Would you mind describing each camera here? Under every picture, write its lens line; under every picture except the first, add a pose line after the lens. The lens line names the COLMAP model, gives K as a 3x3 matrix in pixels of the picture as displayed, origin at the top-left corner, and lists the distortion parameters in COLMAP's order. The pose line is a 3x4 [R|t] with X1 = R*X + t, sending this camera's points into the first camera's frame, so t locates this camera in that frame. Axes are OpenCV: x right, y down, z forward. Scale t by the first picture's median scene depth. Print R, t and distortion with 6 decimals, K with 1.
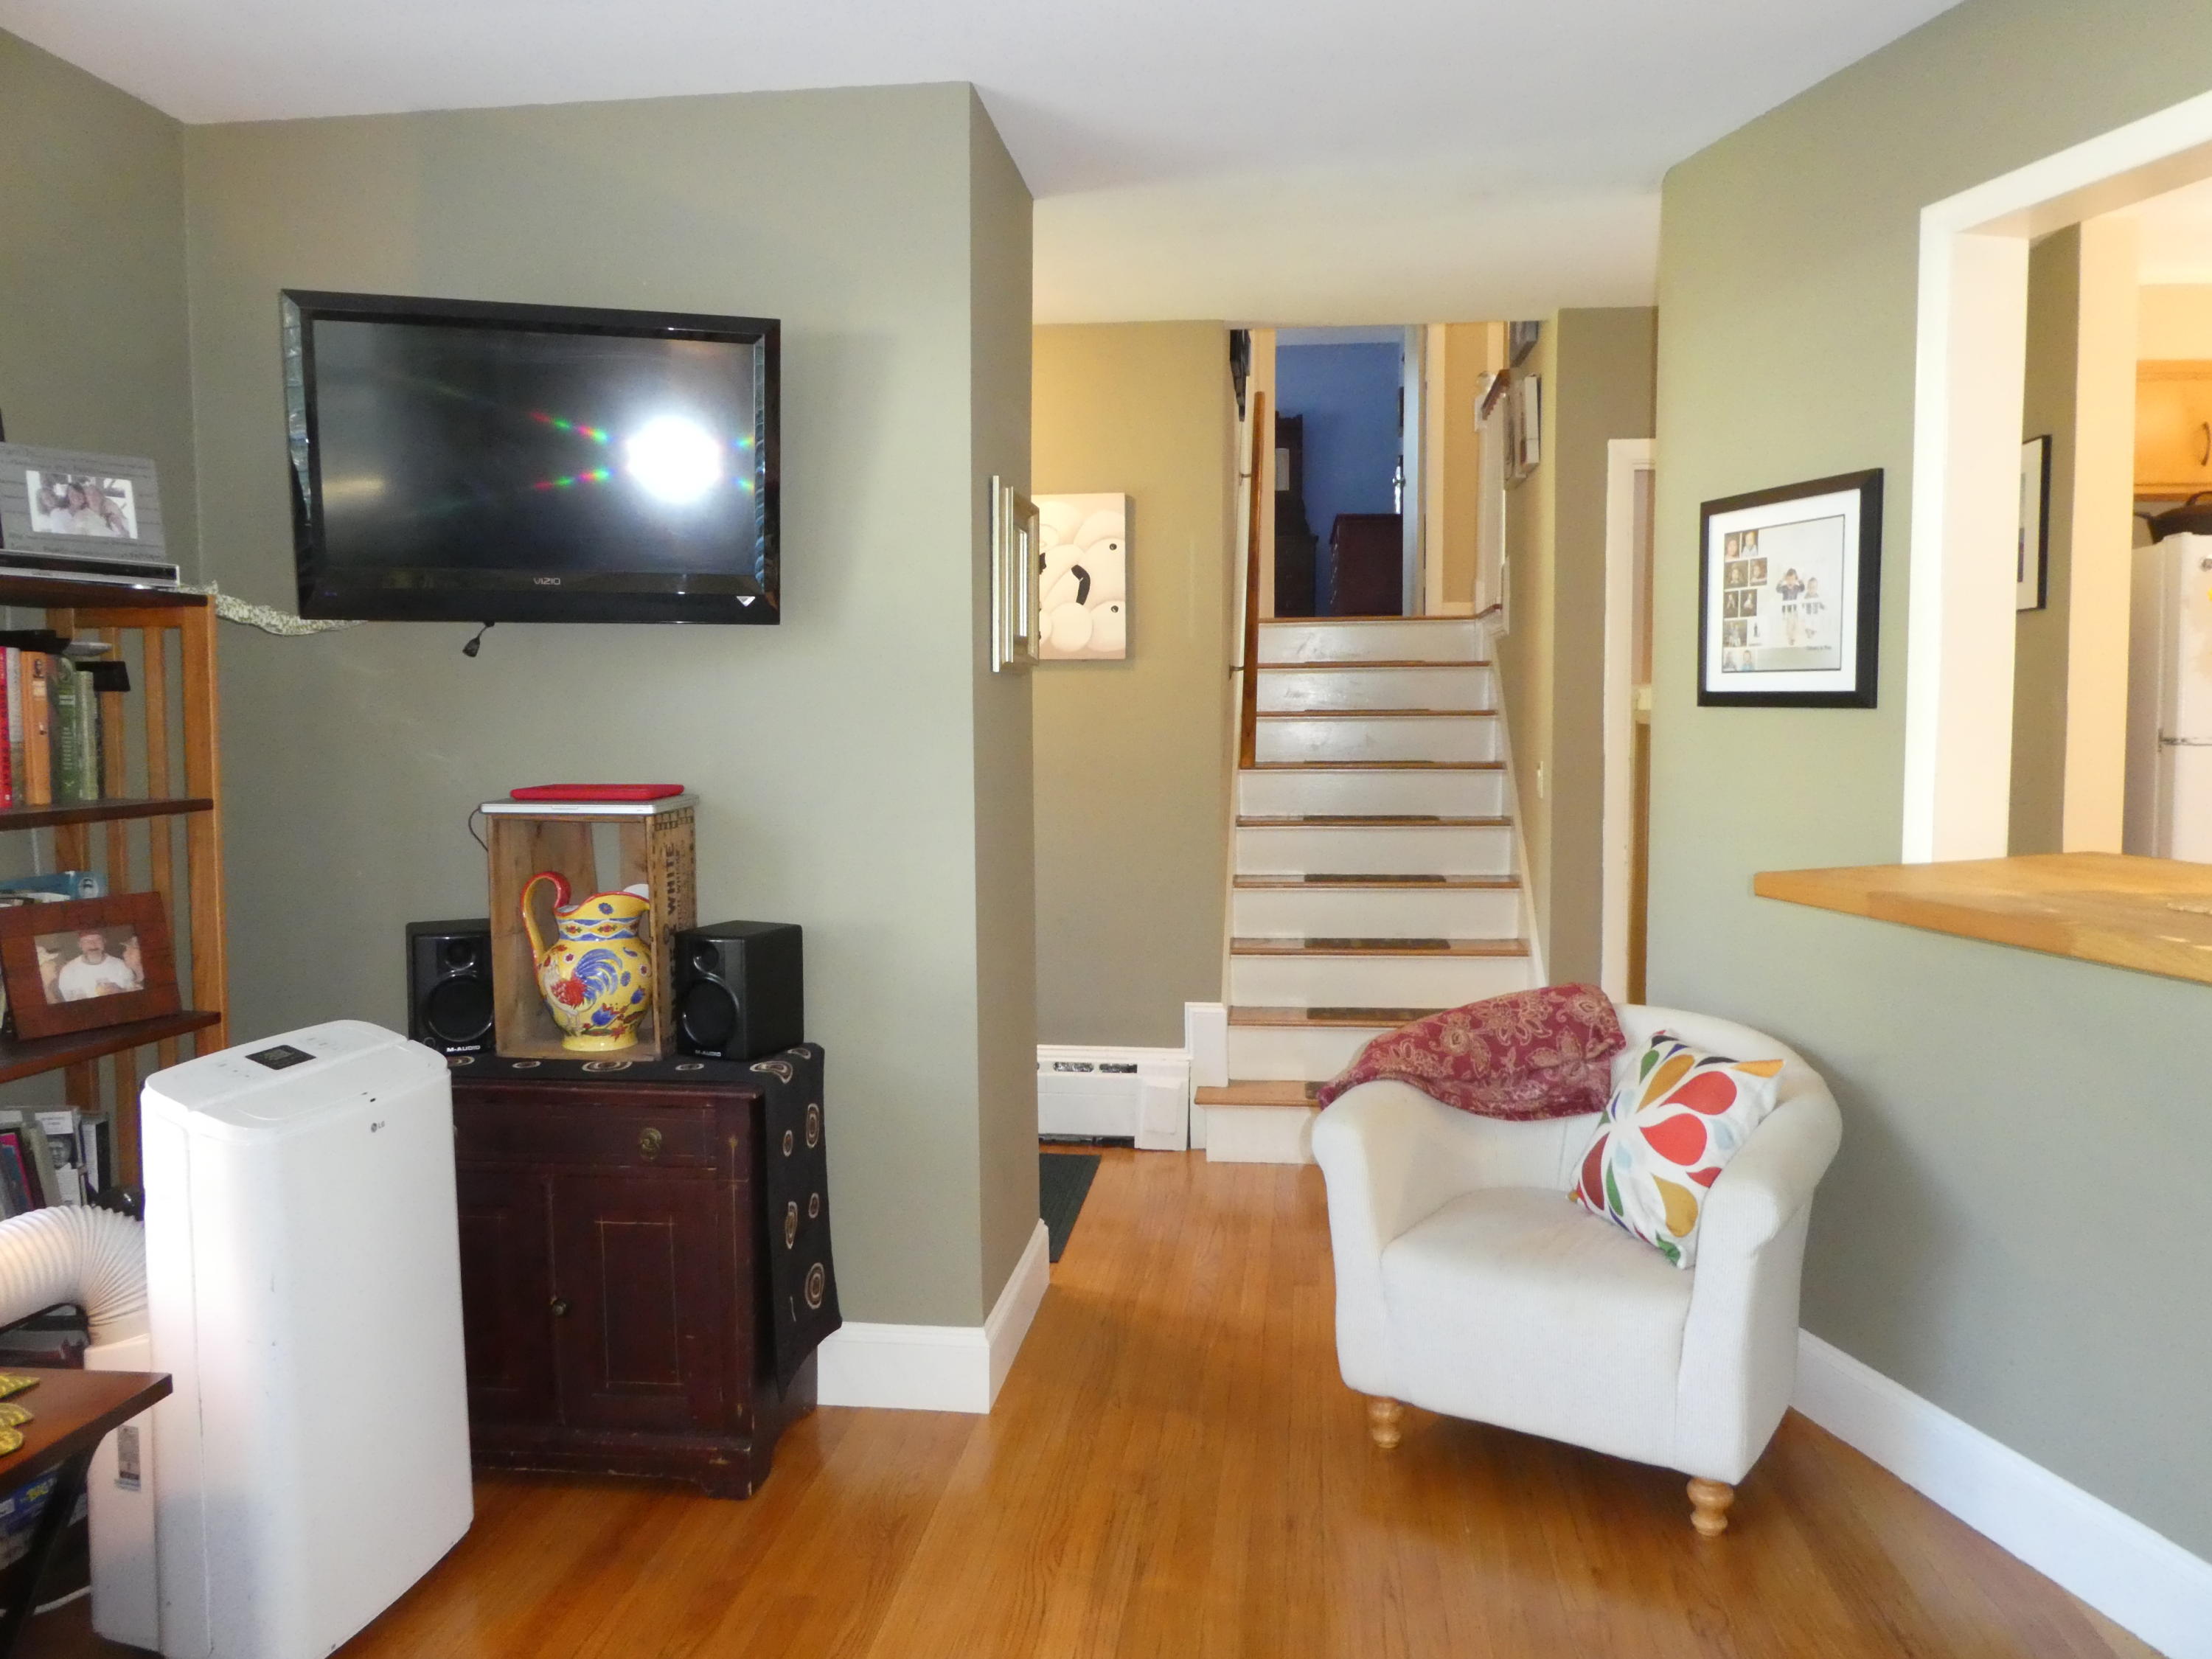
lens RADIAL K [[1606.1, 0, 1111.2], [0, 1606.1, 816.7], [0, 0, 1]] dist [-0.004957, -0.001749]
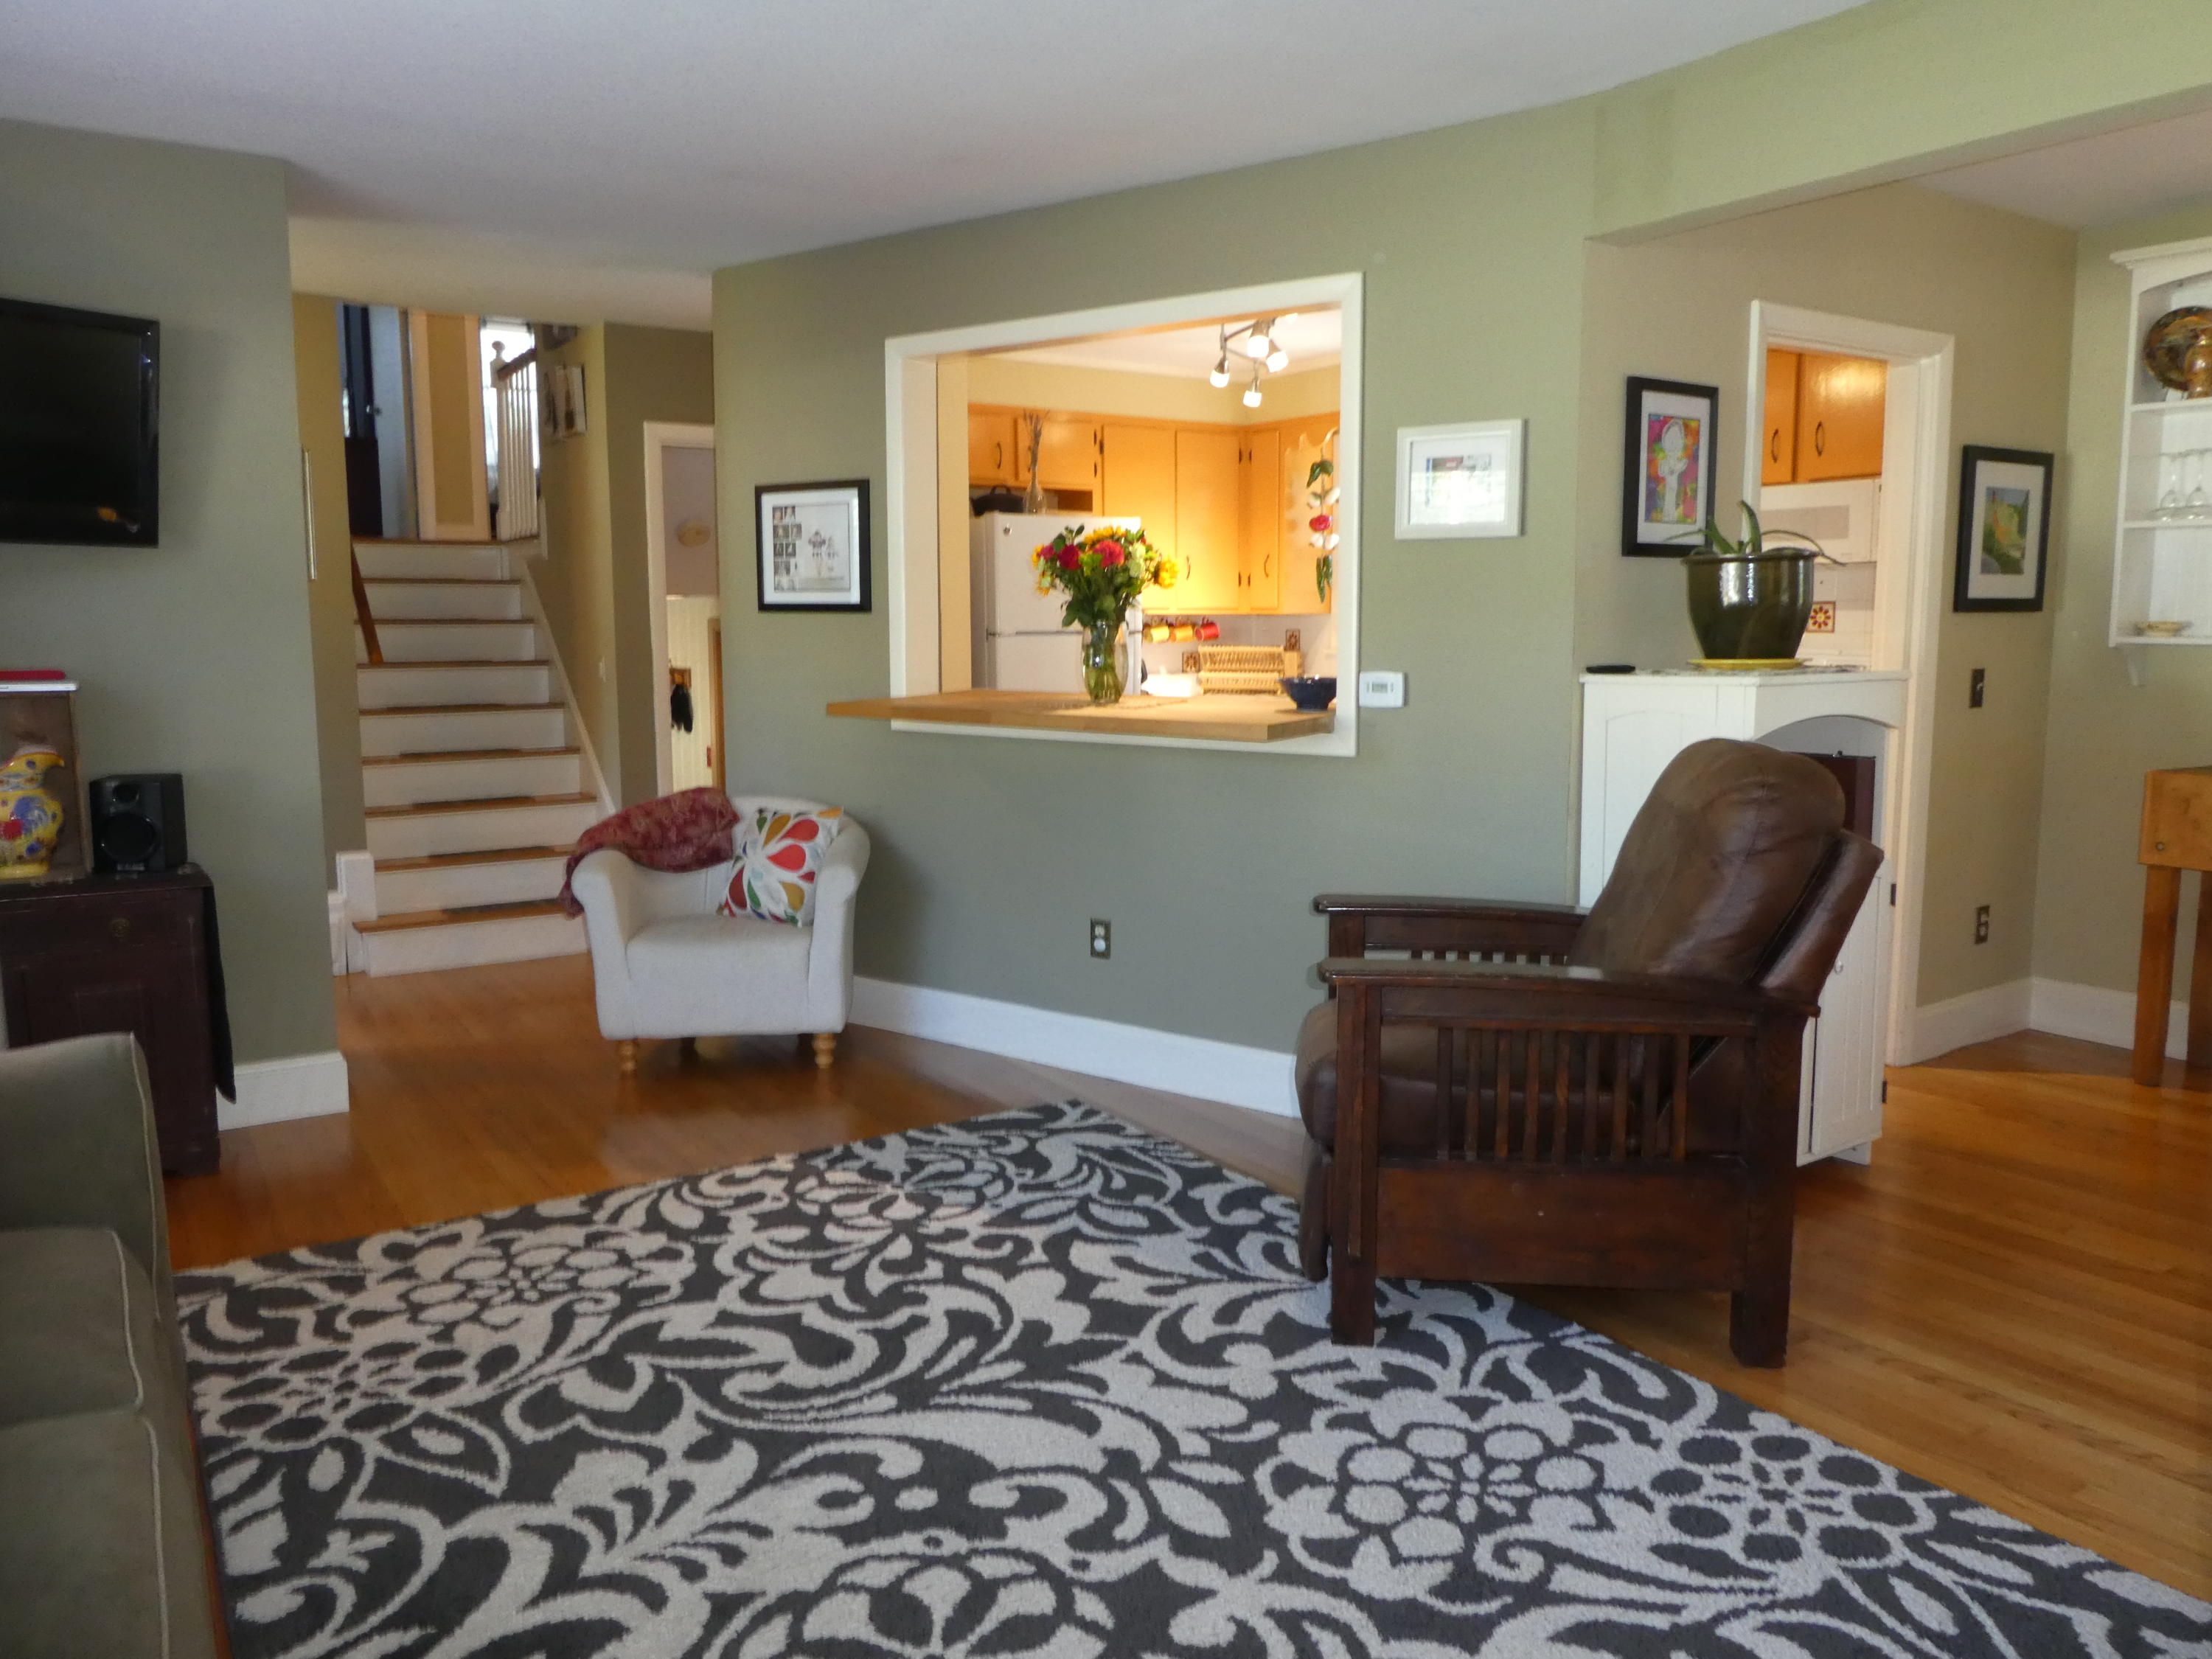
lens RADIAL K [[1562.8, 0, 1098.9], [0, 1562.8, 821.5], [0, 0, 1]] dist [-0.071511, 0.082278]
pose [[0.772867, -0.077373, 0.629834, -0.413937], [0.039715, 0.996491, 0.073682, 0.043989], [-0.633324, -0.031932, 0.773227, -0.483003]]
